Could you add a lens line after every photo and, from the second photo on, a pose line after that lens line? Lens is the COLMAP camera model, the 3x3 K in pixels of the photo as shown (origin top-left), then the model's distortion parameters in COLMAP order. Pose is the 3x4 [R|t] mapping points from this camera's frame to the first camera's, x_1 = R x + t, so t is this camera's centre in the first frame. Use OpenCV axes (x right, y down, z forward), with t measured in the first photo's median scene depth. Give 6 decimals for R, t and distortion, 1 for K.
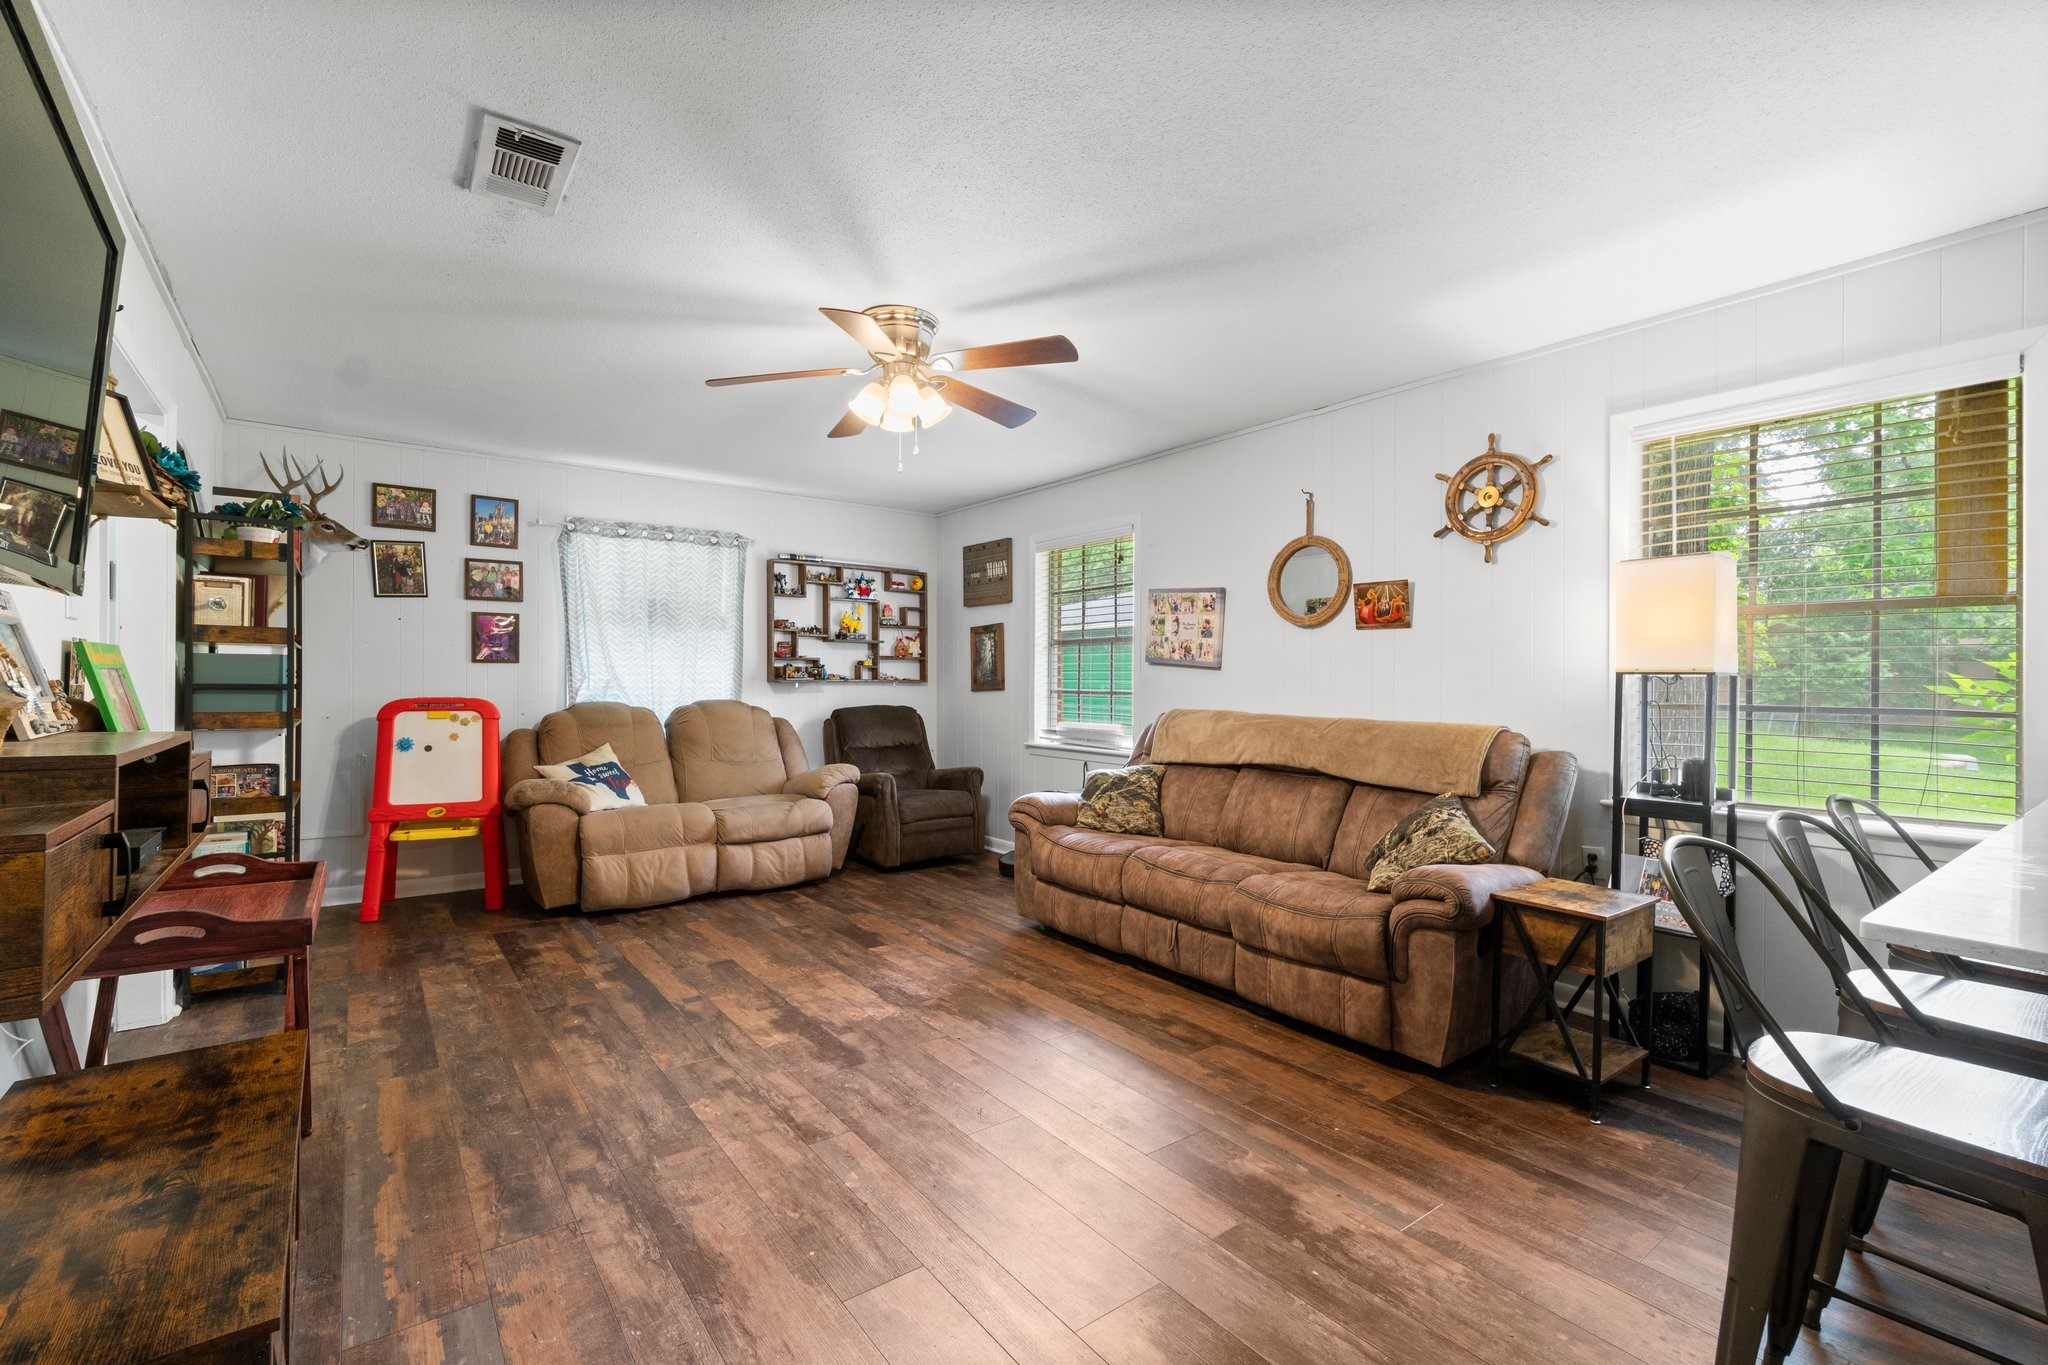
lens RADIAL K [[887.9, 0, 1011.3], [0, 887.9, 682.5], [0, 0, 1]] dist [-0.001153, -0.000175]
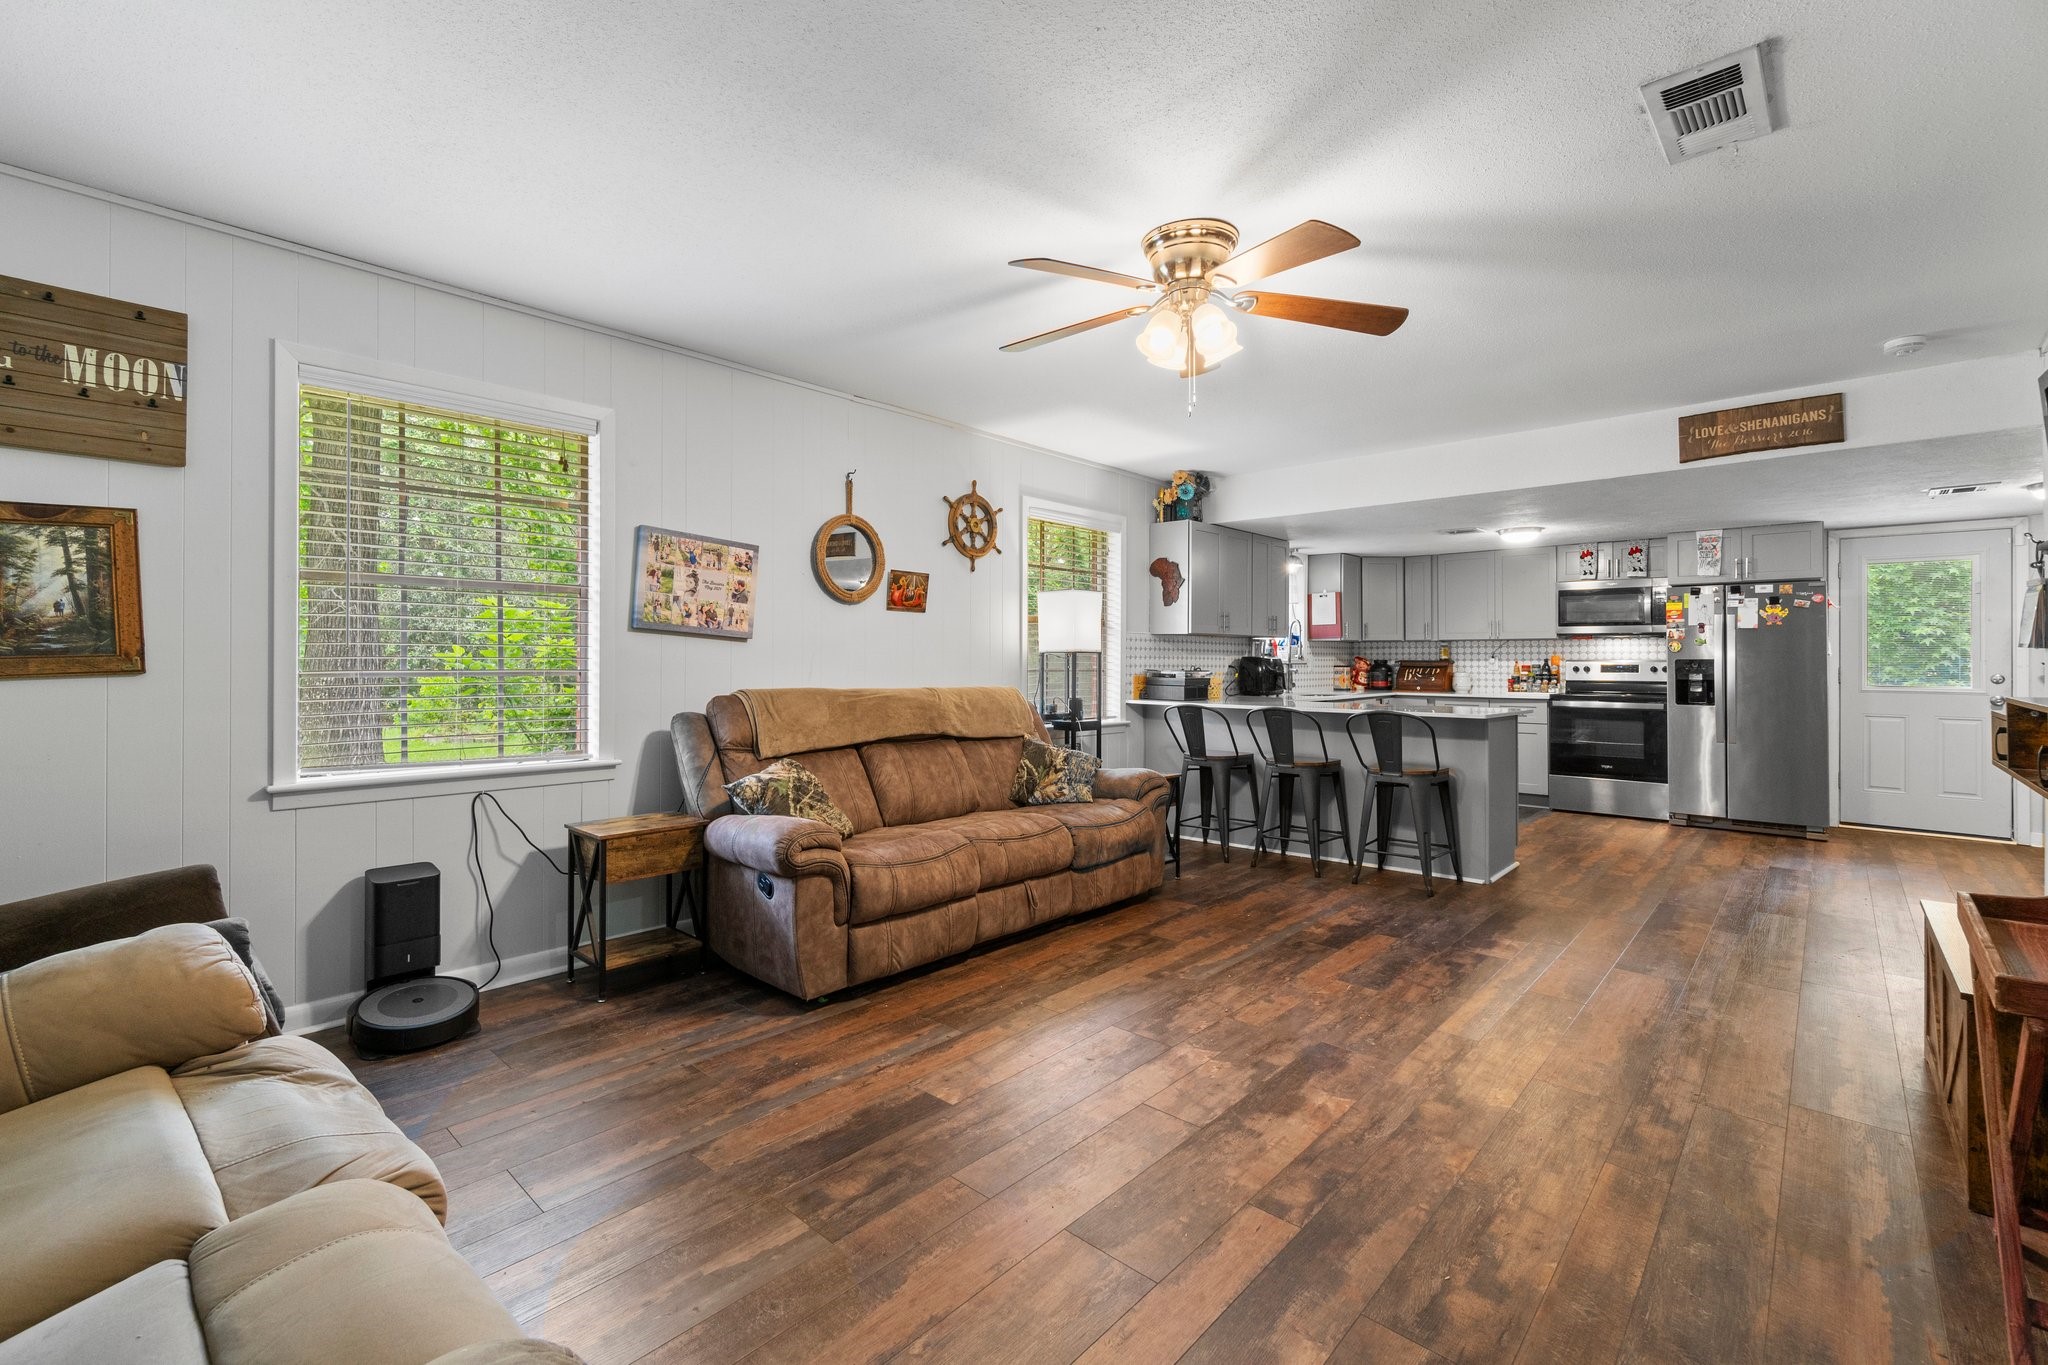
lens RADIAL K [[883.6, 0, 1000.2], [0, 883.6, 651.2], [0, 0, 1]] dist [-0.000442, 0.000417]
pose [[-0.176289, 0.000808, 0.984338, -0.747533], [-0.007073, 0.999973, -0.002088, -0.006055], [-0.984313, -0.007331, -0.176279, 1.063336]]
